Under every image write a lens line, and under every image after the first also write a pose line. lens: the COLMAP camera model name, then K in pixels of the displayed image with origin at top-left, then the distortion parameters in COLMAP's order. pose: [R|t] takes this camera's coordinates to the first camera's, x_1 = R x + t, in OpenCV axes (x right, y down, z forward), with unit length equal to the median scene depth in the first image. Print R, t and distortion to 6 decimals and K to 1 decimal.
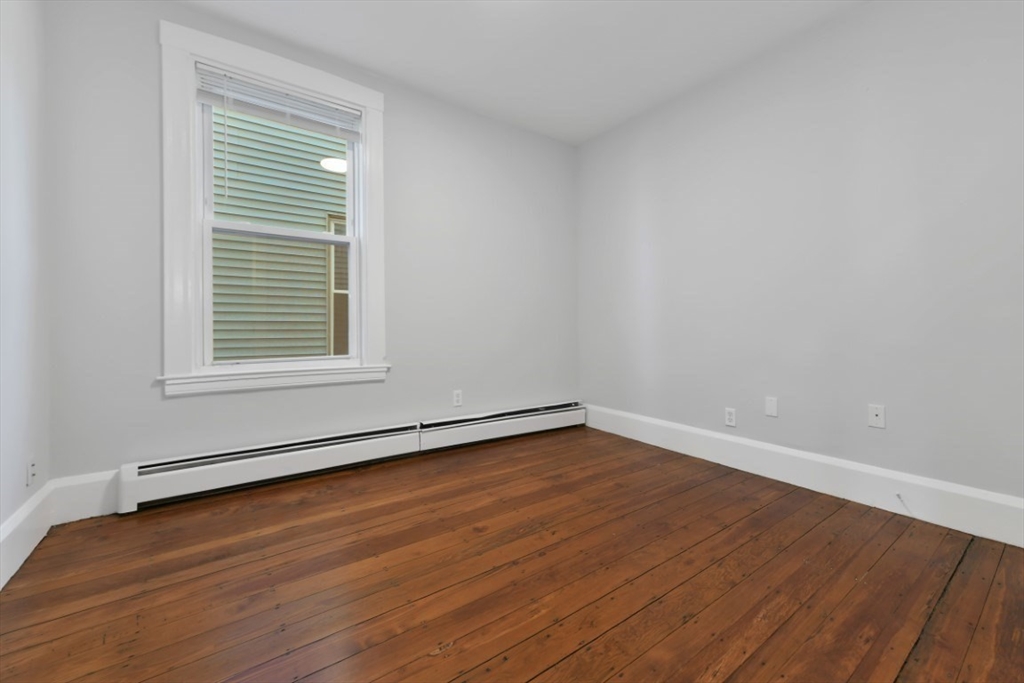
lens RADIAL K [[415.0, 0, 518.7], [0, 415.0, 331.8], [0, 0, 1]] dist [0.000529, 0.000800]
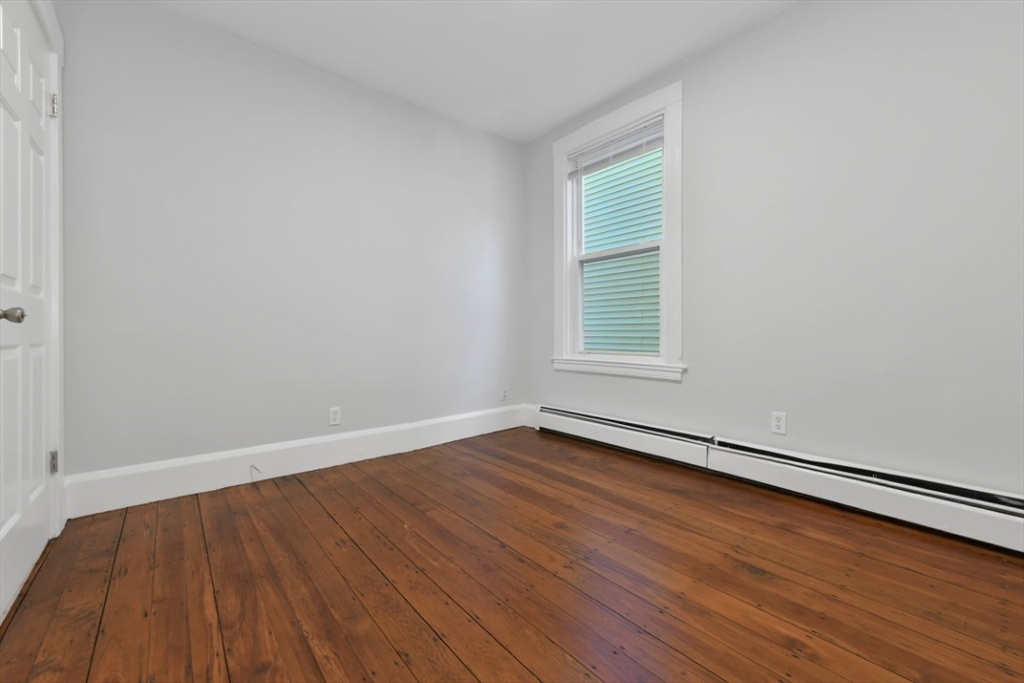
lens RADIAL K [[409.5, 0, 512.0], [0, 409.5, 341.5], [0, 0, 1]] dist [-0.000082, 0.000112]
pose [[0.068102, 0.023675, -0.997397, 0.765996], [-0.003589, 0.999718, 0.023485, 0.005027], [0.997672, 0.001980, 0.068167, 0.707862]]
